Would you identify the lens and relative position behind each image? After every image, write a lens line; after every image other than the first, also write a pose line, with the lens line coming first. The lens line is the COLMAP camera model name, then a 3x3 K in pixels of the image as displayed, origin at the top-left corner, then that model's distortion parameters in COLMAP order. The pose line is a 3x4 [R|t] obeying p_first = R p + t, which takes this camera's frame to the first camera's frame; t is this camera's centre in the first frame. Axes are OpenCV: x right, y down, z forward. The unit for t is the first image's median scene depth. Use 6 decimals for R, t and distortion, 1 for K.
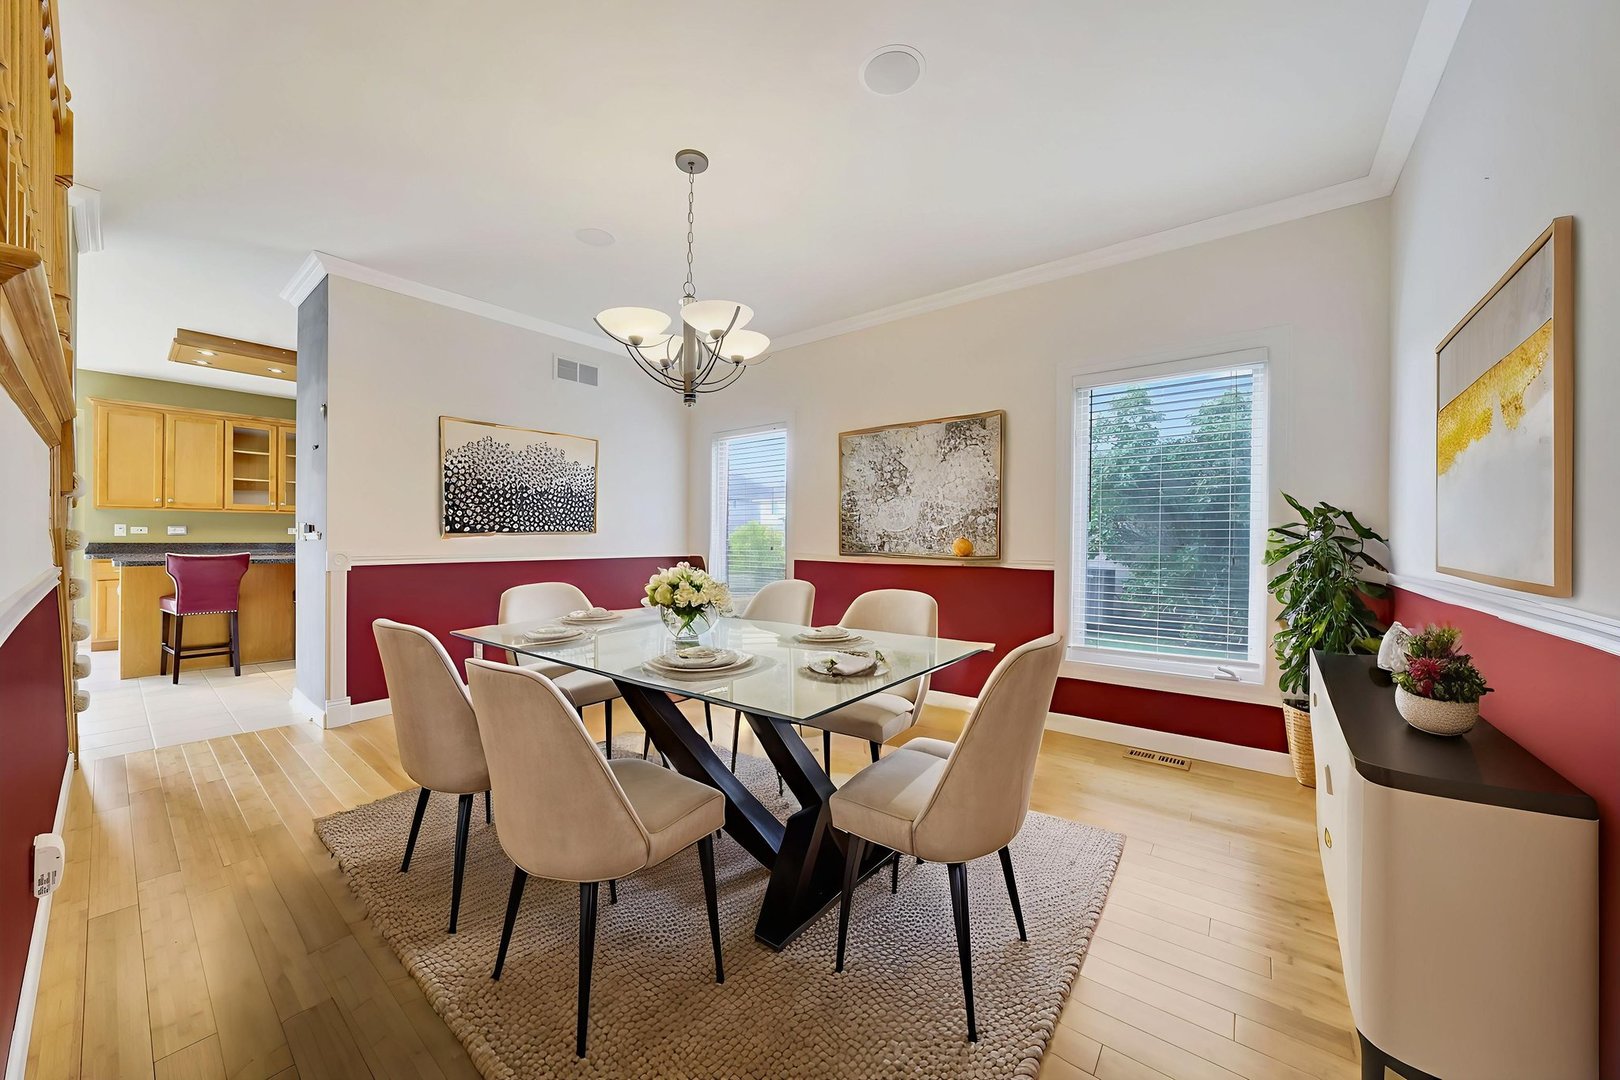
lens RADIAL K [[565.8, 0, 804.2], [0, 565.8, 536.0], [0, 0, 1]] dist [-0.023319, 0.001997]
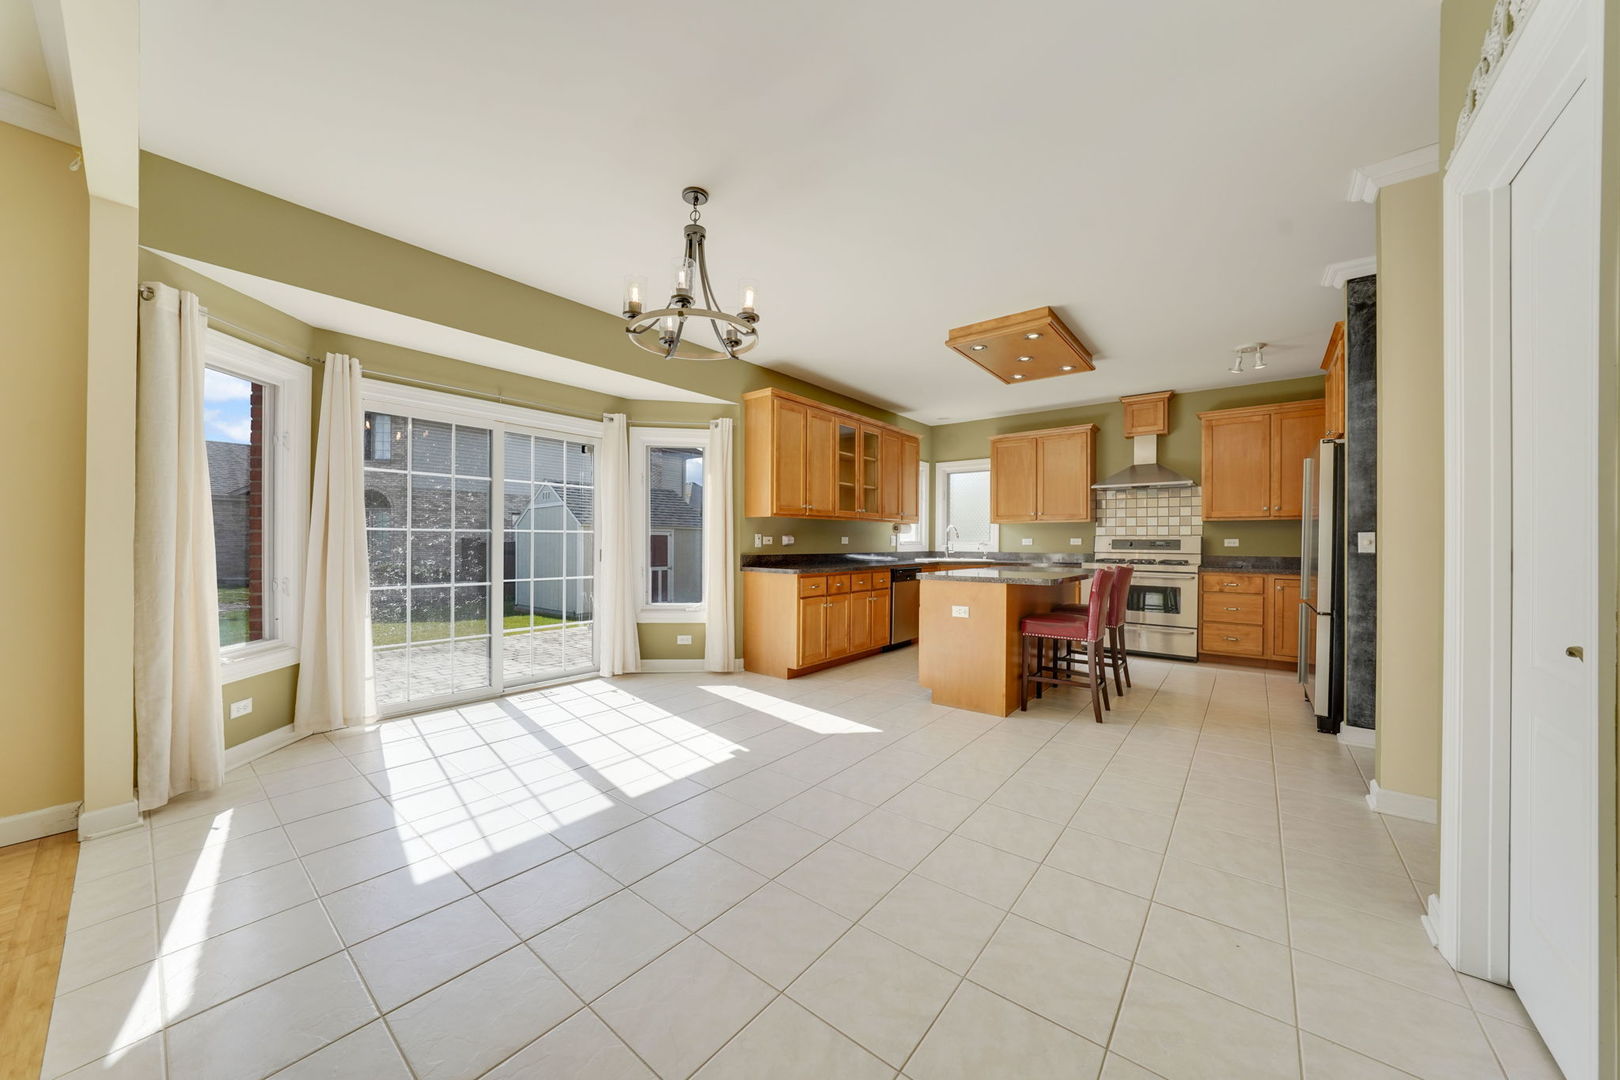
lens RADIAL K [[565.8, 0, 797.5], [0, 565.8, 543.8], [0, 0, 1]] dist [-0.023319, 0.001997]
pose [[0.999812, -0.002375, -0.019237, -1.096701], [0.002529, 0.999965, 0.007981, -0.011777], [0.019218, -0.008028, 0.999783, 0.080186]]
